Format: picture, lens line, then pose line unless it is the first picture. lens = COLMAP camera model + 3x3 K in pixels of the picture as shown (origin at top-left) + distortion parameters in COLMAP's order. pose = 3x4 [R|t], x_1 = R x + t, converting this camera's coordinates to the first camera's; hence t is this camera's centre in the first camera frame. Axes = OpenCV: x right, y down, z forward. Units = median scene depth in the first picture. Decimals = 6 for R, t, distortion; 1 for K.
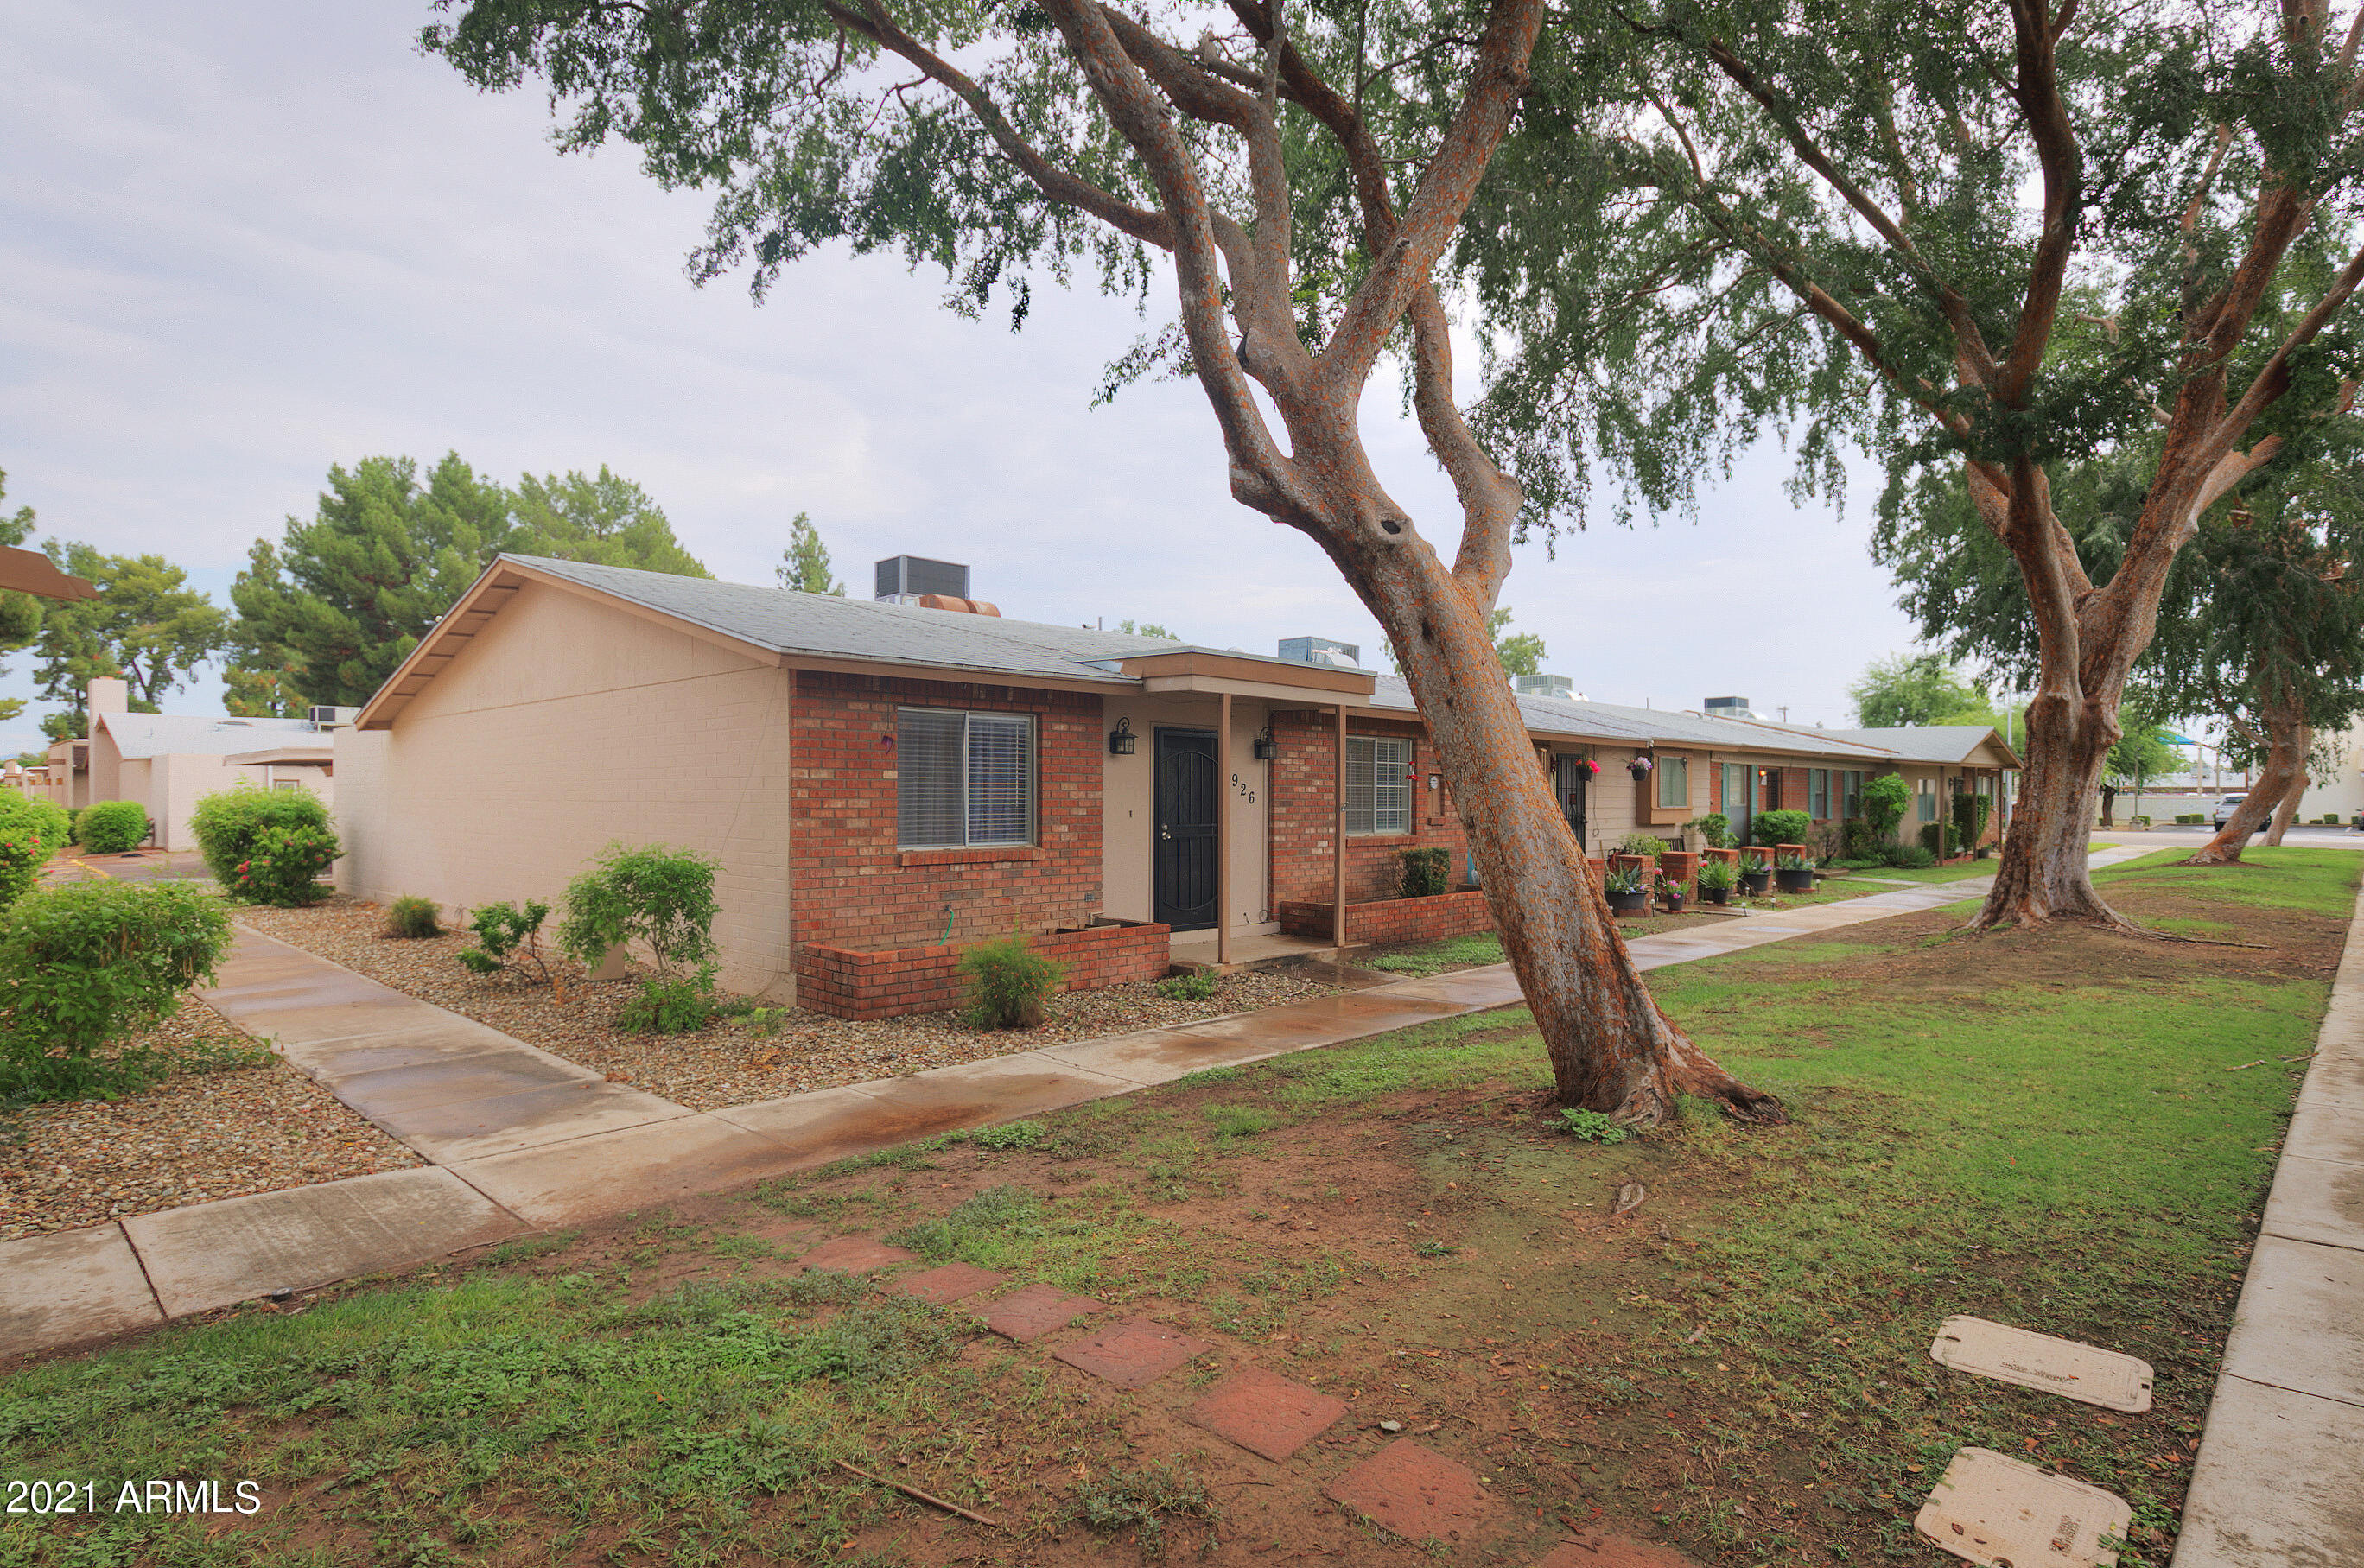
lens RADIAL K [[1237.2, 0, 1186.5], [0, 1237.2, 790.3], [0, 0, 1]] dist [0.011889, 0.000251]
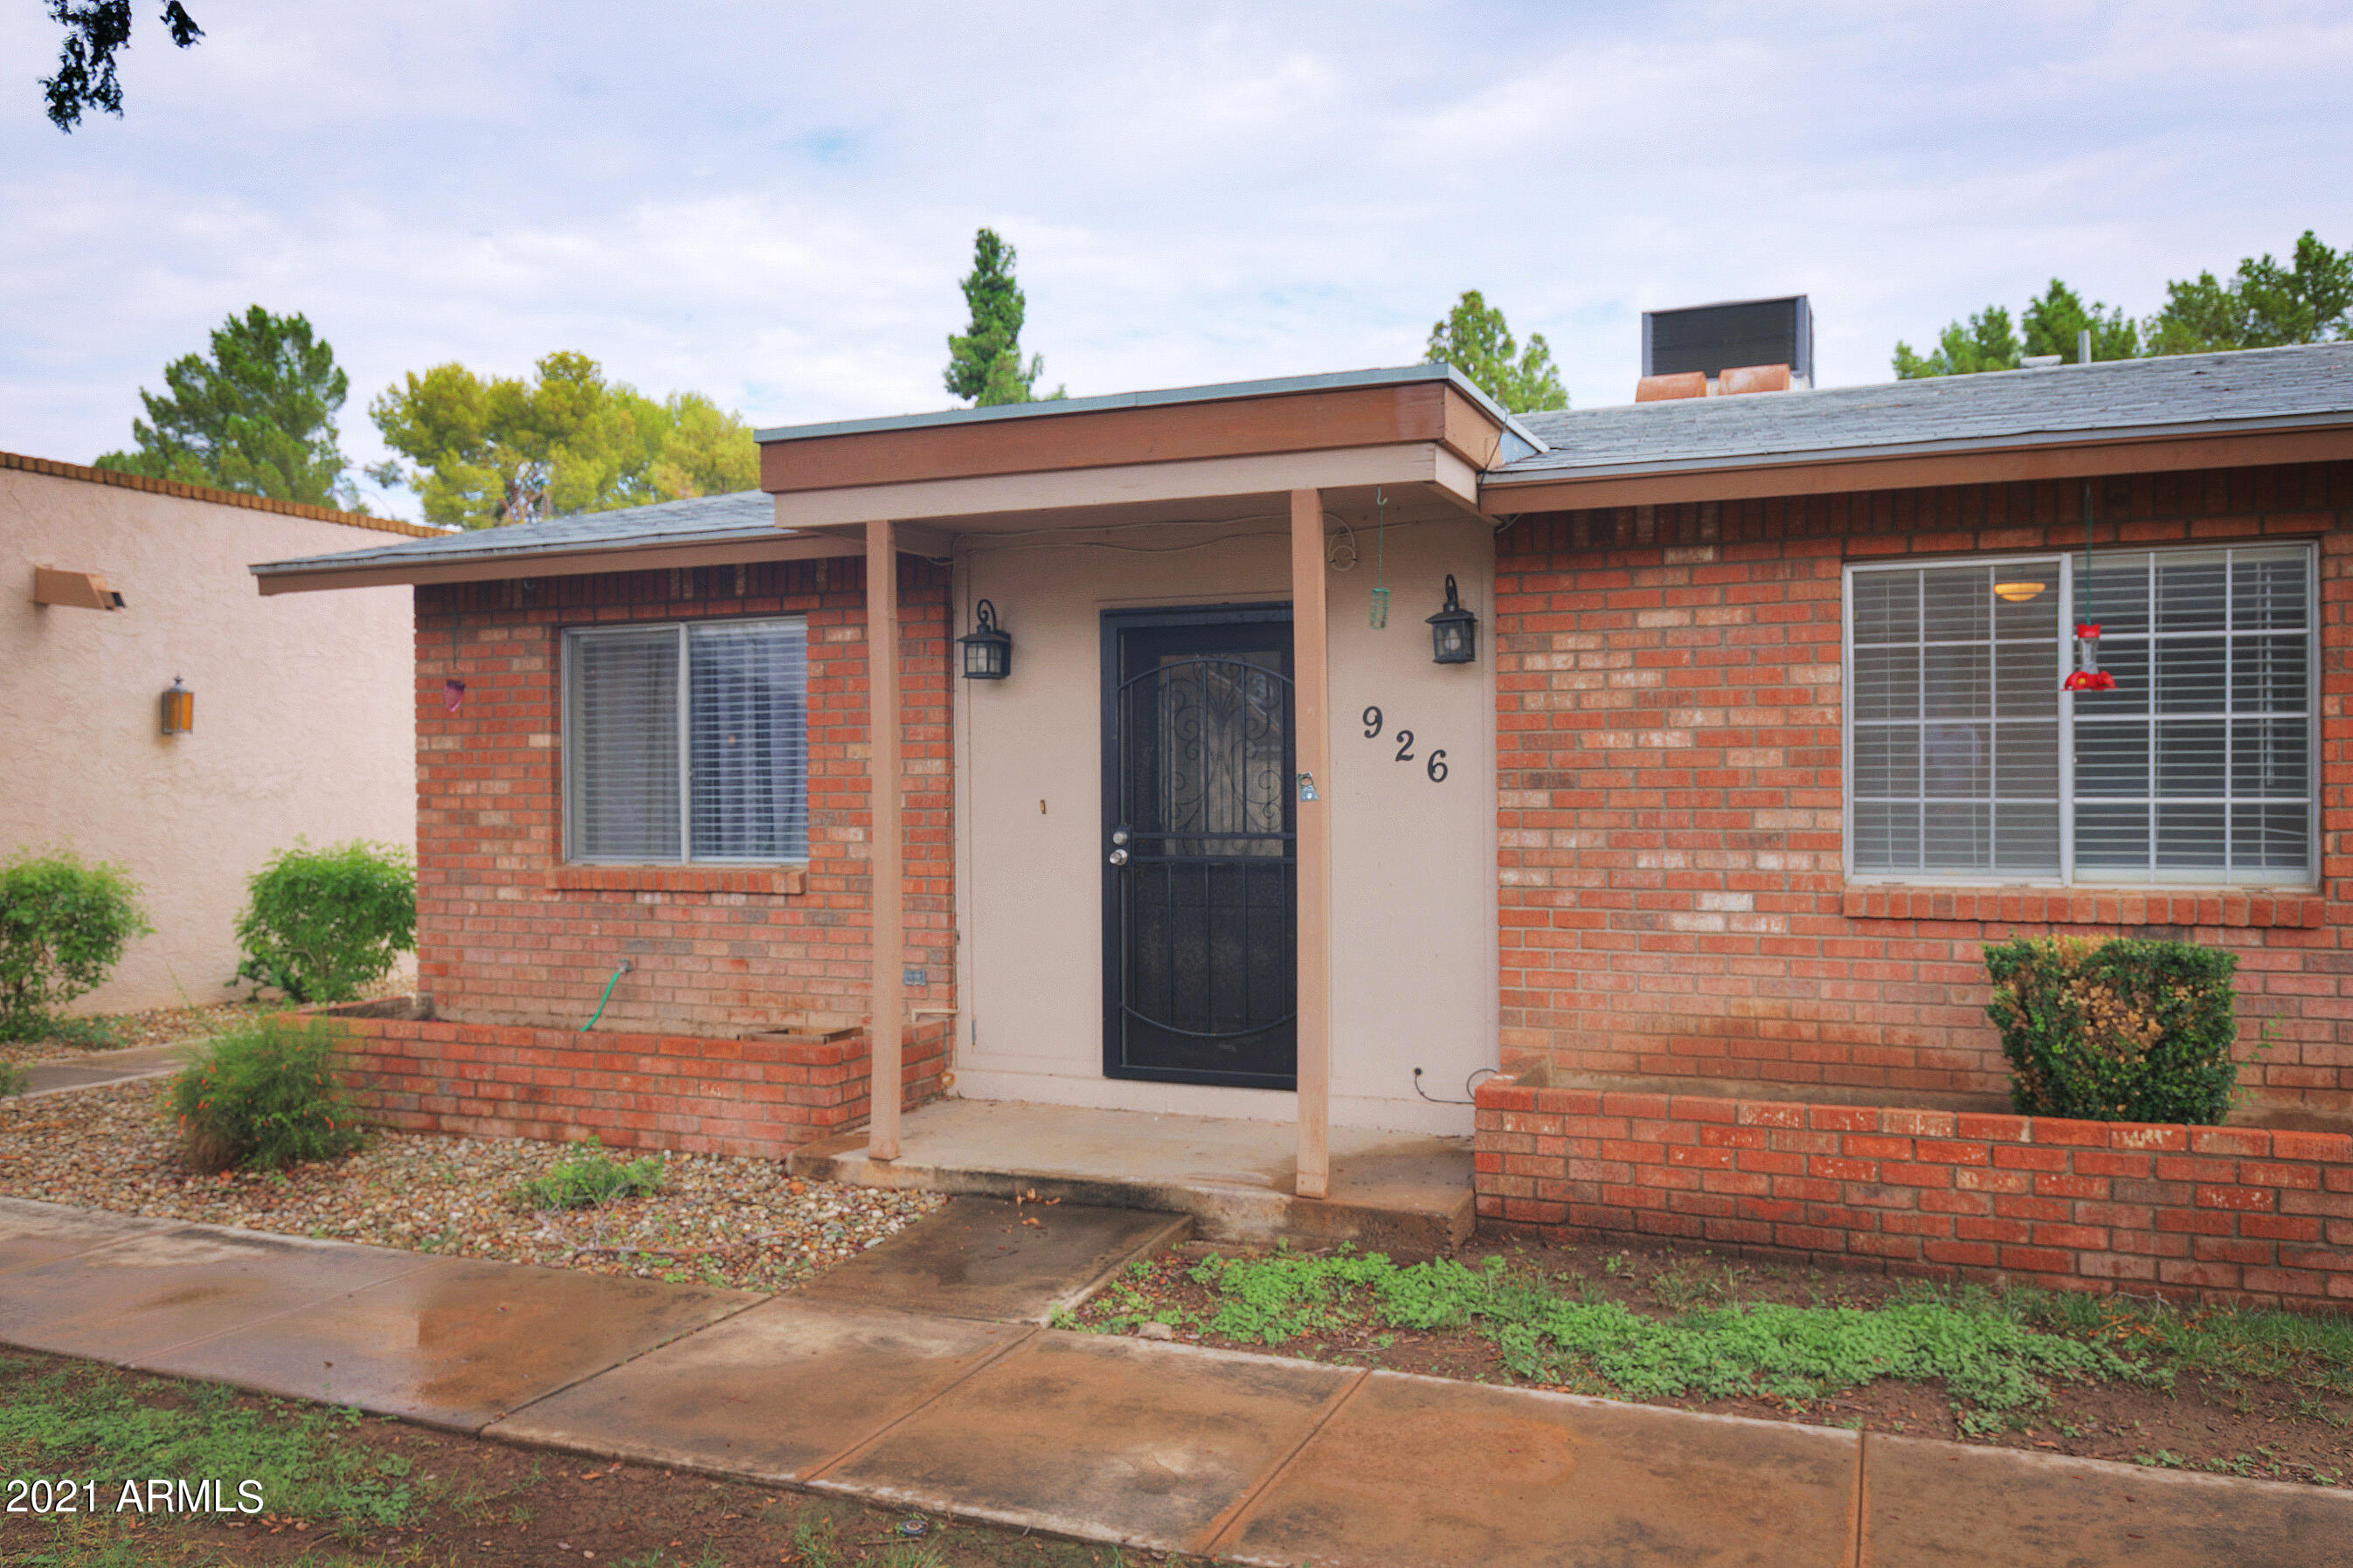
lens RADIAL K [[1771.6, 0, 1172.4], [0, 1771.6, 794.7], [0, 0, 1]] dist [0.003367, -0.001887]
pose [[0.363499, -0.004497, -0.931584, 0.150430], [0.011370, 0.999935, -0.000390, 0.003934], [0.931525, -0.010450, 0.363527, 0.208241]]
